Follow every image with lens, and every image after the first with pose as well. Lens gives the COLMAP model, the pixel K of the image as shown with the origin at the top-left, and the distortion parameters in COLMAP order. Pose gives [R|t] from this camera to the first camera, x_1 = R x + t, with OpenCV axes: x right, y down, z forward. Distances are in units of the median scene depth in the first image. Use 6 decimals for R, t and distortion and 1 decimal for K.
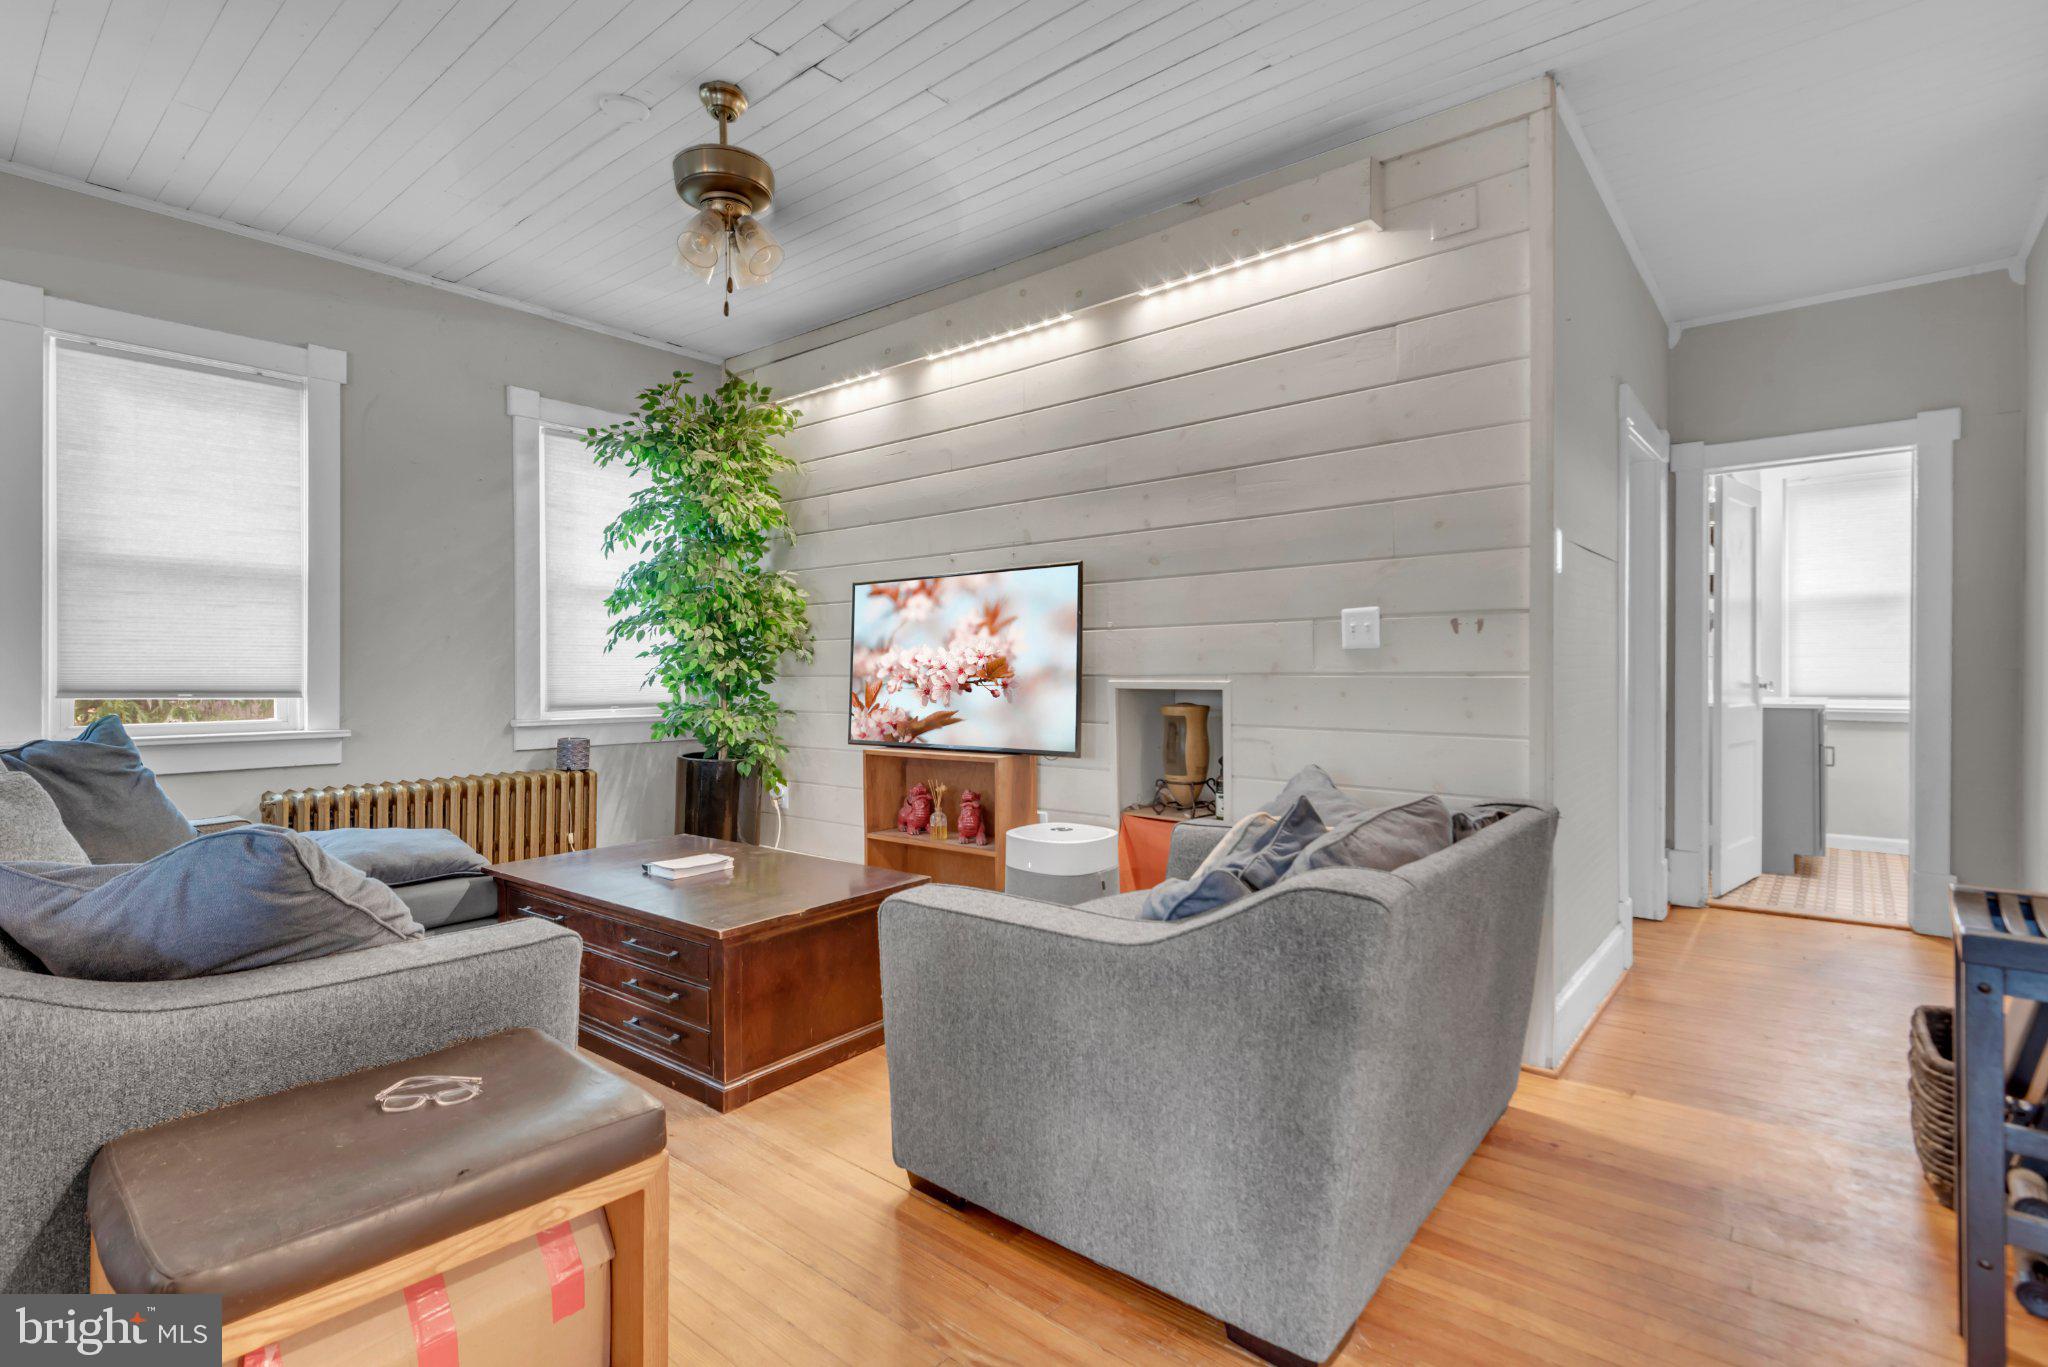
lens RADIAL K [[964.9, 0, 1016.5], [0, 964.9, 671.9], [0, 0, 1]] dist [0.016108, -0.001199]
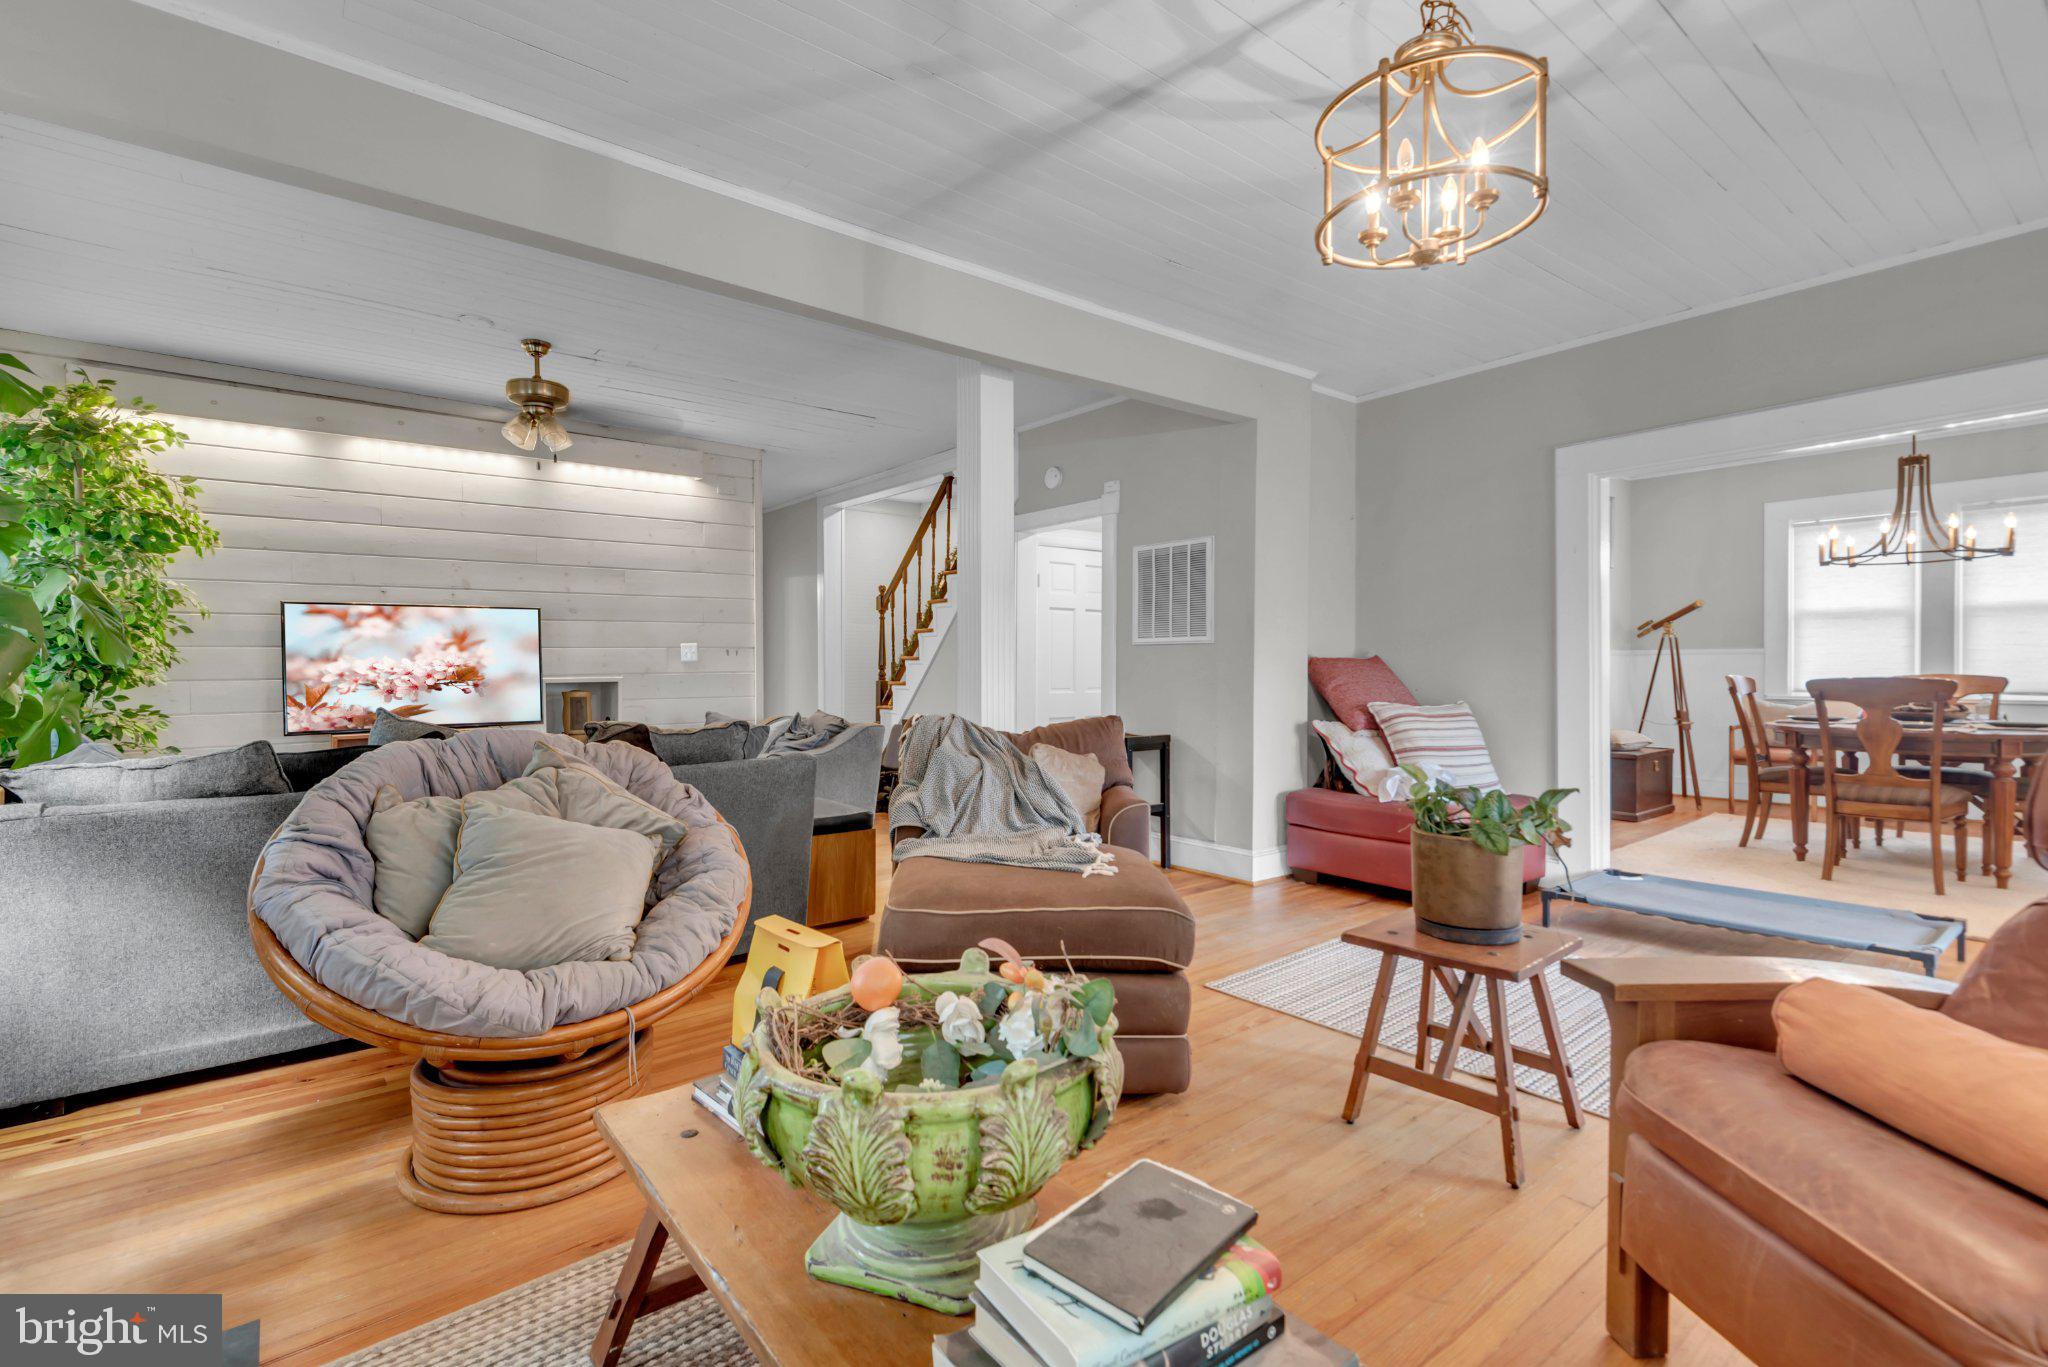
lens RADIAL K [[917.5, 0, 1015.3], [0, 917.5, 679.0], [0, 0, 1]] dist [0.003866, -0.002119]
pose [[0.214366, -0.007199, 0.976727, -1.146798], [0.006299, 0.999962, 0.005988, 0.001015], [-0.976733, 0.004869, 0.214403, -0.112202]]
